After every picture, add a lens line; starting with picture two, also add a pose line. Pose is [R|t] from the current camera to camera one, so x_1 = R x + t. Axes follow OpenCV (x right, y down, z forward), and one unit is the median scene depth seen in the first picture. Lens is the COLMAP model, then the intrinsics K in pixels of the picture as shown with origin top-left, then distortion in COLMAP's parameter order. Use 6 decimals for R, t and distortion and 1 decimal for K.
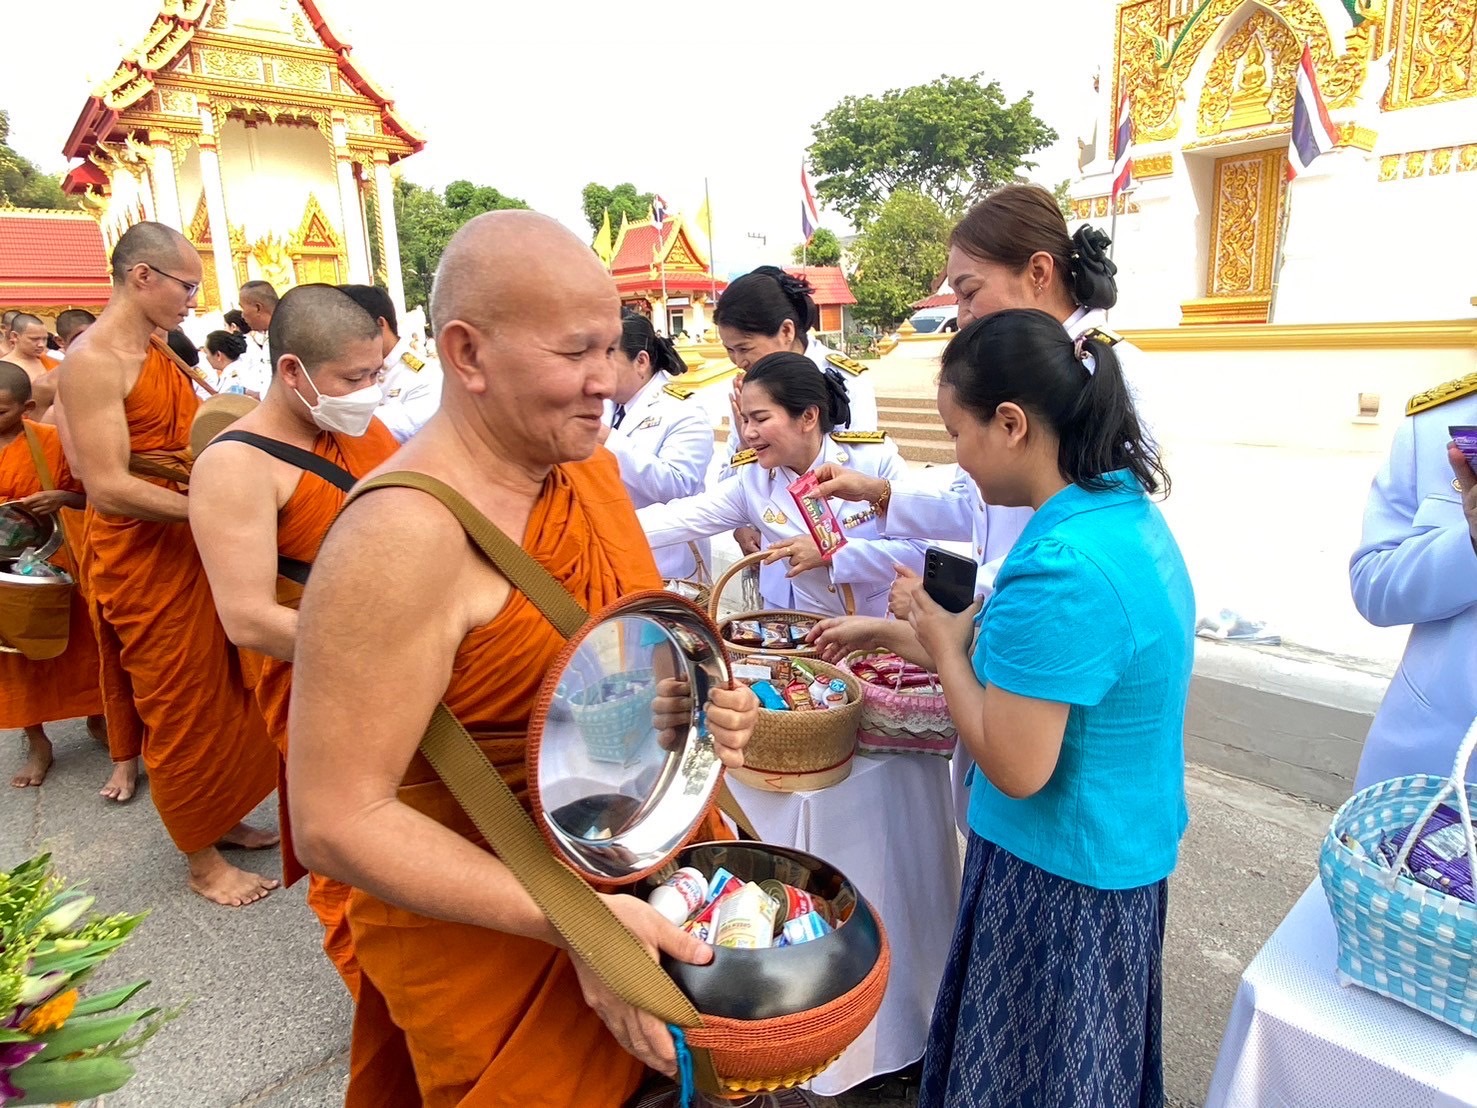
lens RADIAL K [[938.0, 0, 736.6], [0, 938.0, 555.6], [0, 0, 1]] dist [0.025926, -0.028315]
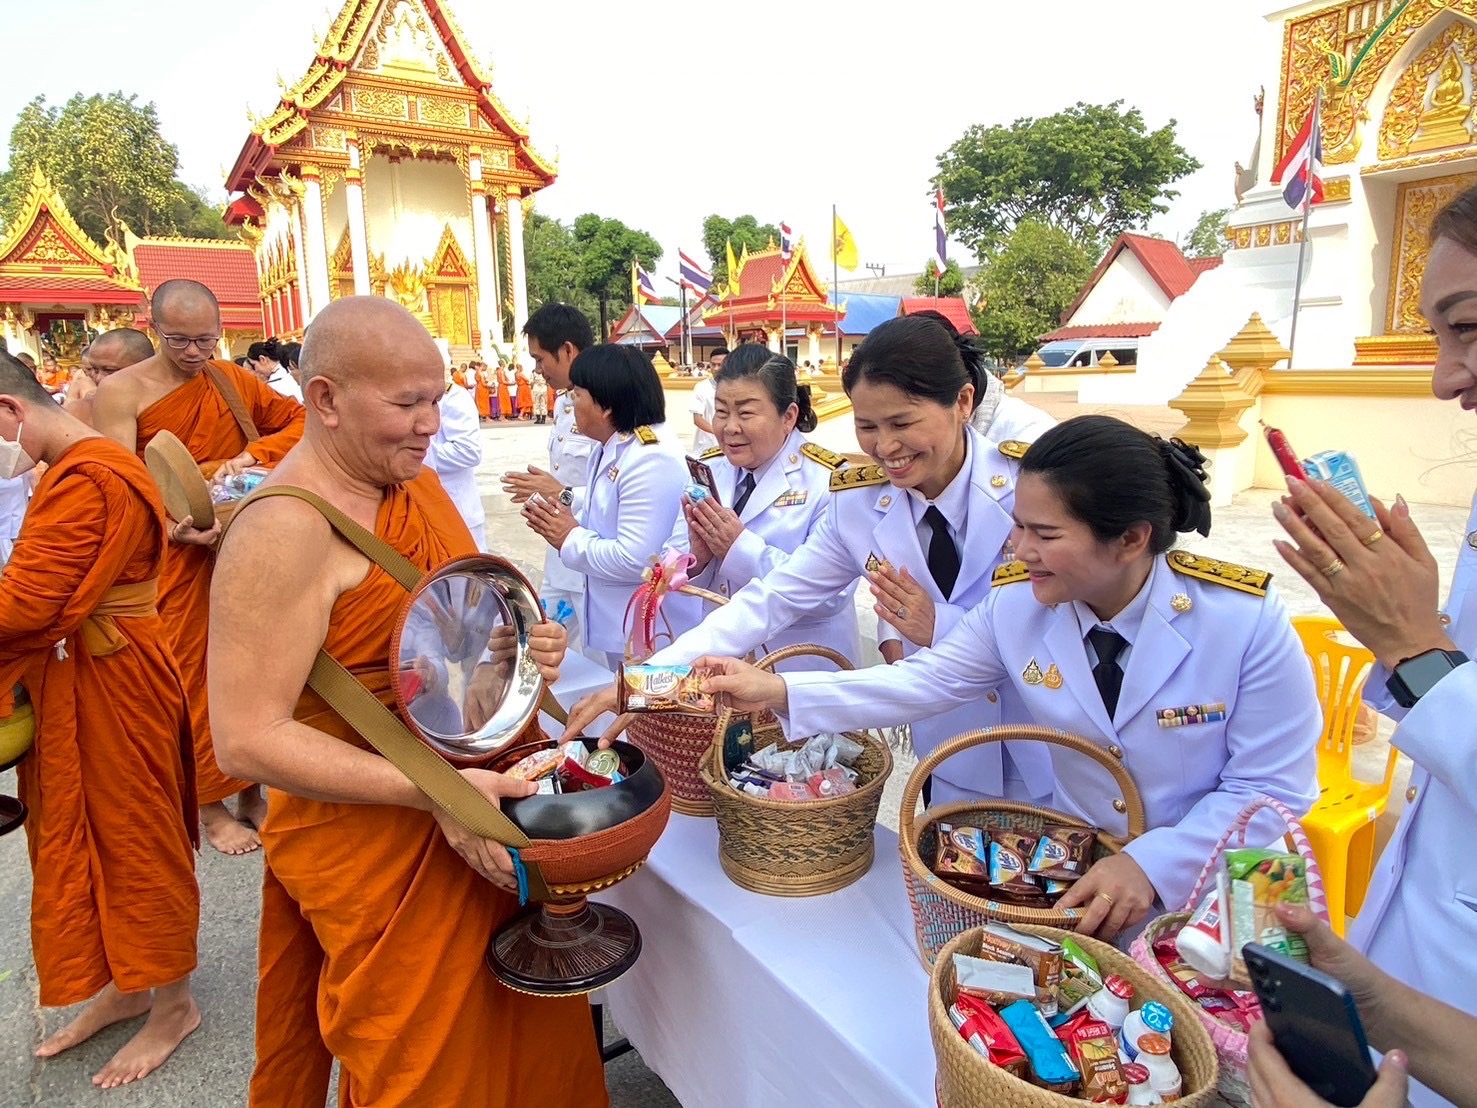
lens RADIAL K [[938.0, 0, 734.6], [0, 938.0, 551.1], [0, 0, 1]] dist [0.025926, -0.028315]
pose [[0.992699, 0.037905, -0.114511, -0.004922], [-0.041828, 0.998611, -0.032051, -0.006290], [0.113137, 0.036607, 0.992905, 0.021492]]
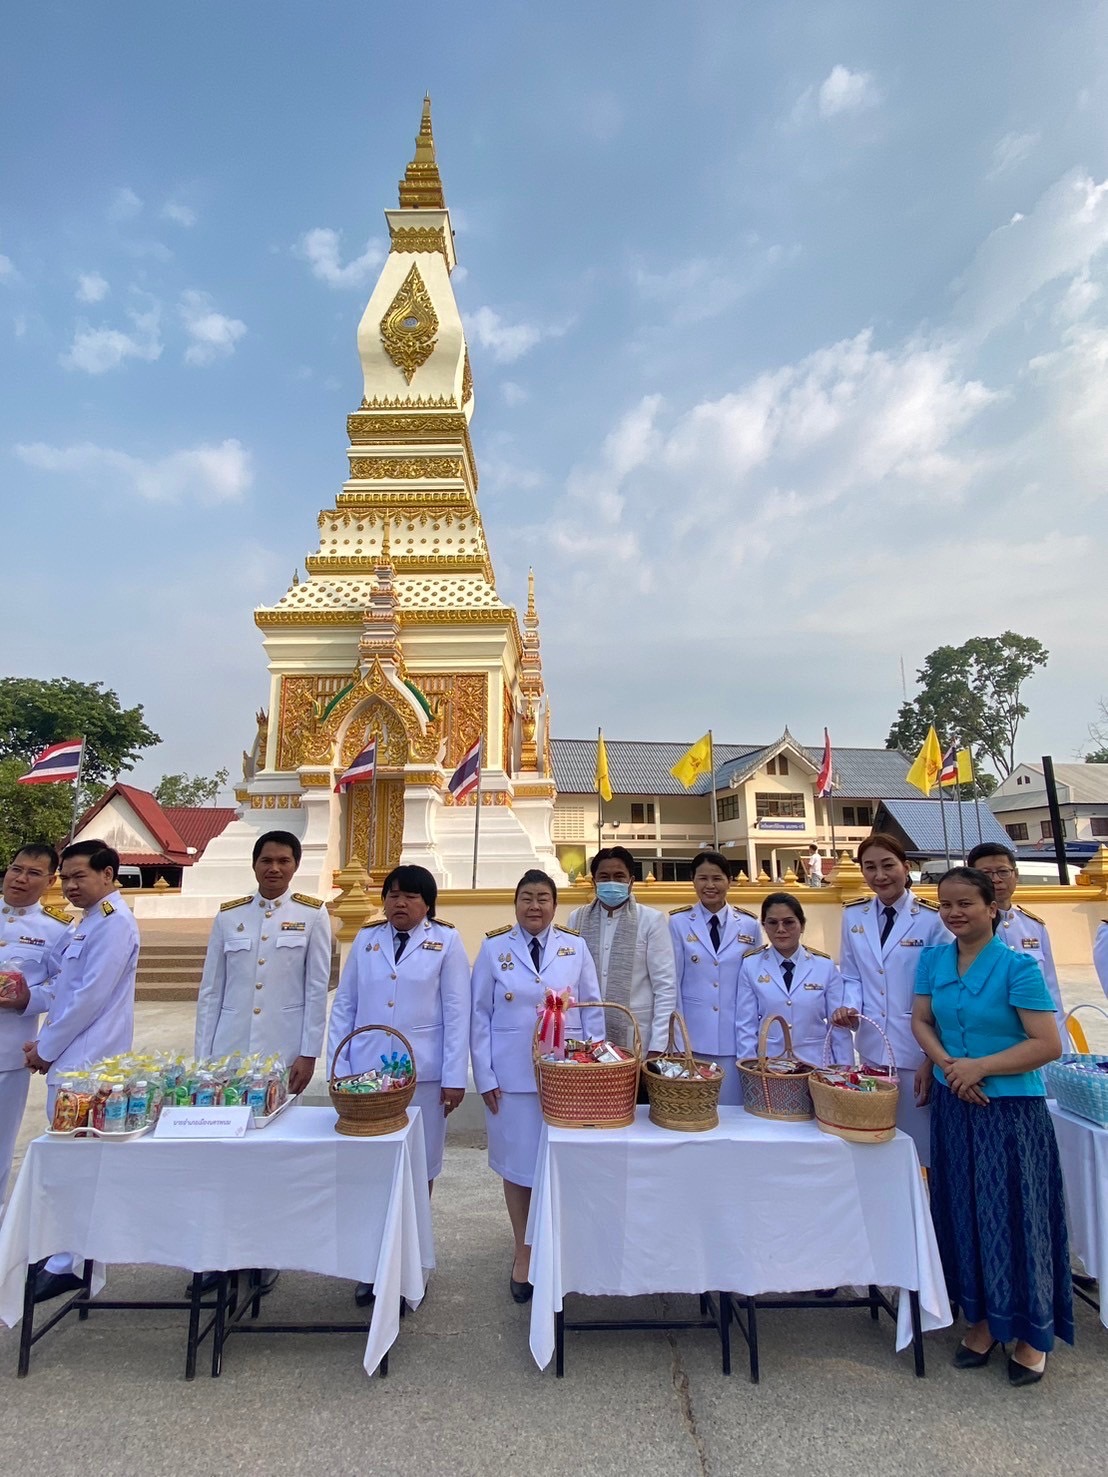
lens RADIAL K [[737.8, 0, 558.0], [0, 737.8, 748.7], [0, 0, 1]] dist [0.032165, -0.004245]
pose [[0.656215, 0.162297, 0.736914, -0.087261], [0.154798, 0.926870, -0.341979, -0.001848], [-0.738525, 0.338484, 0.583103, 0.014860]]
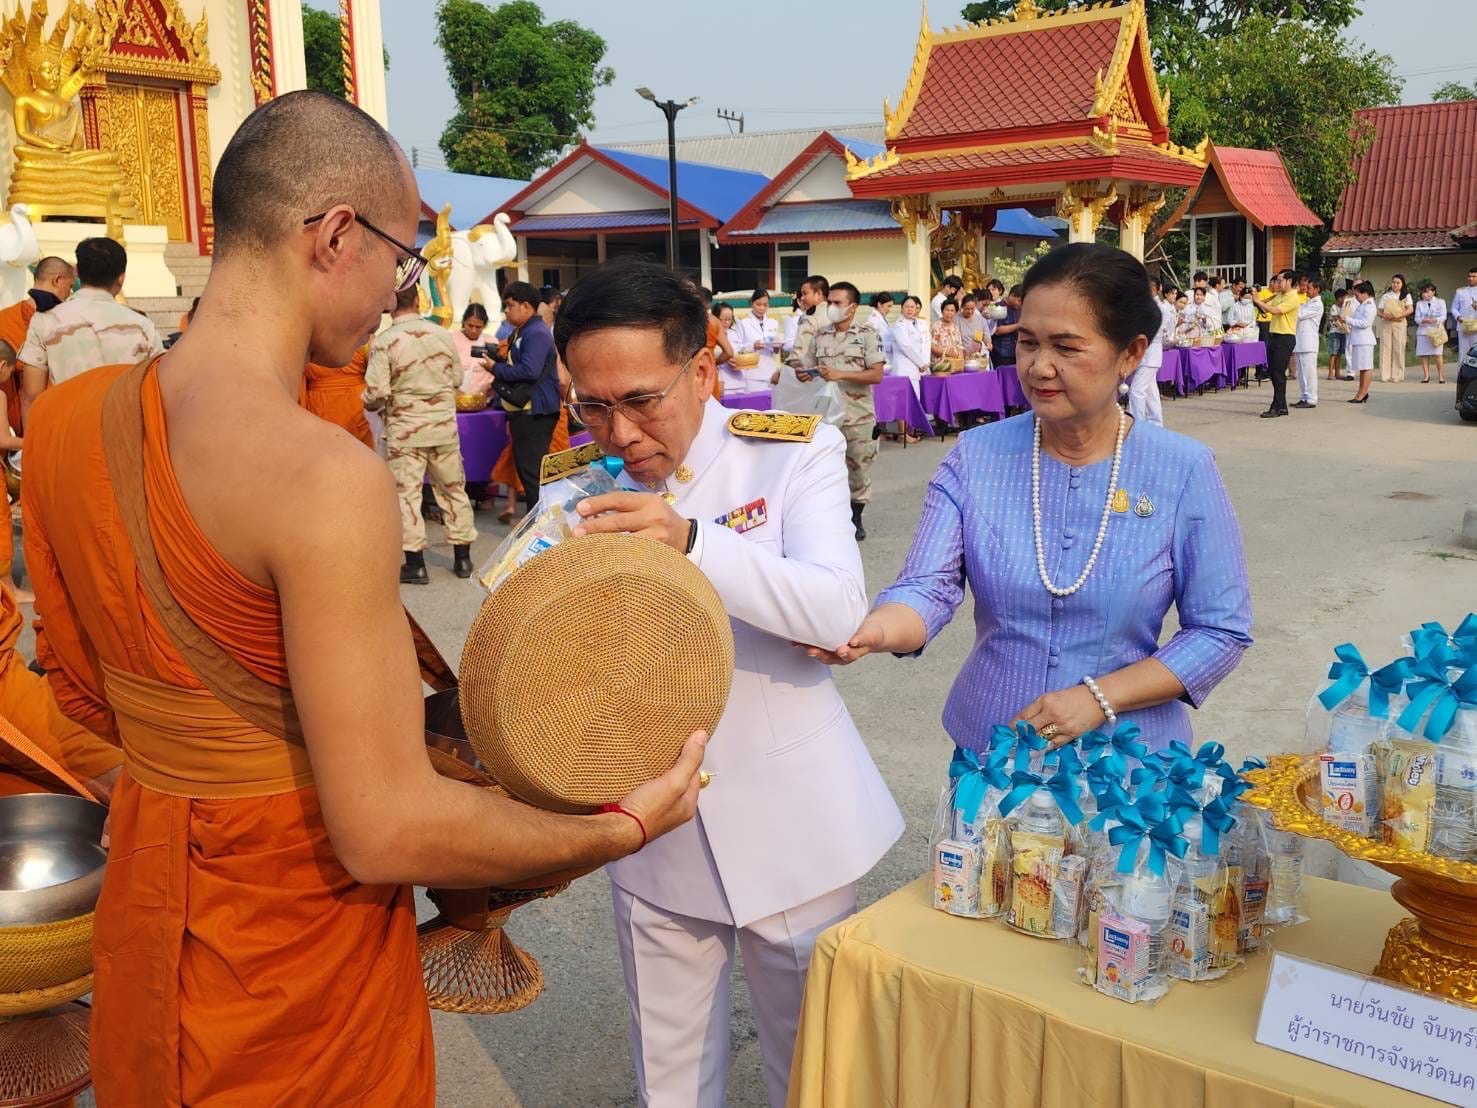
lens RADIAL K [[1509.5, 0, 745.1], [0, 1509.5, 545.9], [0, 0, 1]] dist [0.024385, 0.000000]
pose [[0.974788, -0.030617, 0.221021, -0.369597], [0.046094, 0.996806, -0.065212, -0.085605], [-0.218318, 0.073755, 0.973086, 0.389910]]
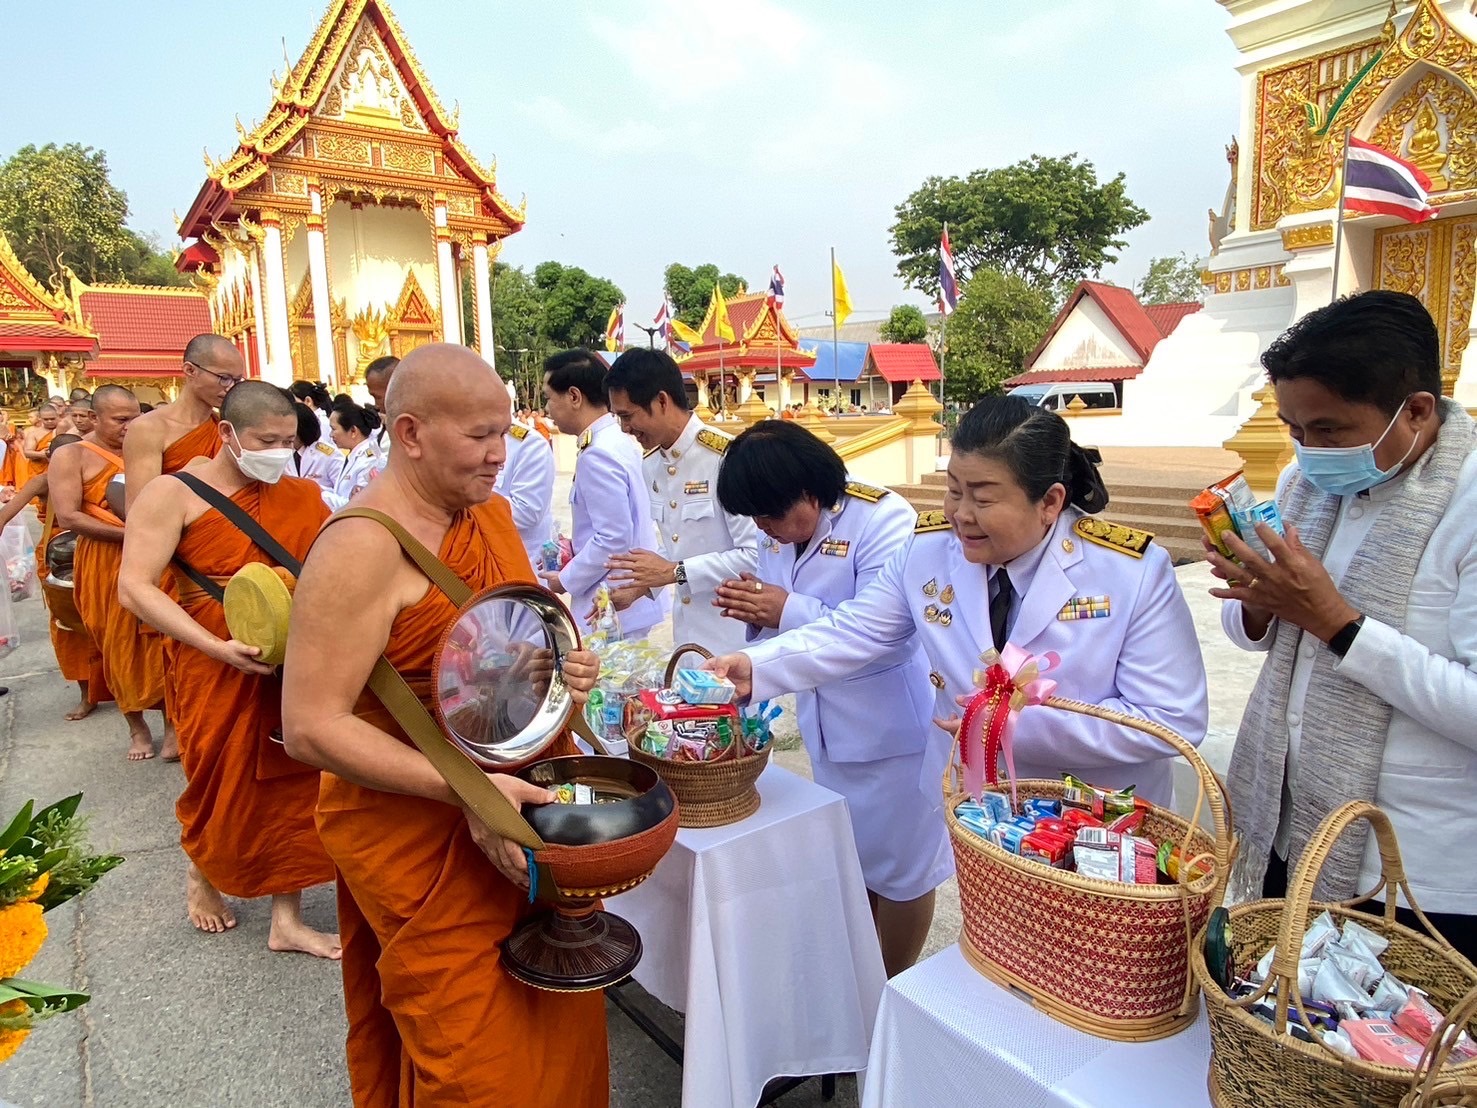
lens RADIAL K [[938.0, 0, 737.9], [0, 938.0, 551.3], [0, 0, 1]] dist [0.025926, -0.028315]
pose [[0.997636, 0.018970, -0.066049, -0.025441], [-0.024320, 0.996405, -0.081151, -0.008583], [0.064272, 0.082565, 0.994511, 0.035583]]
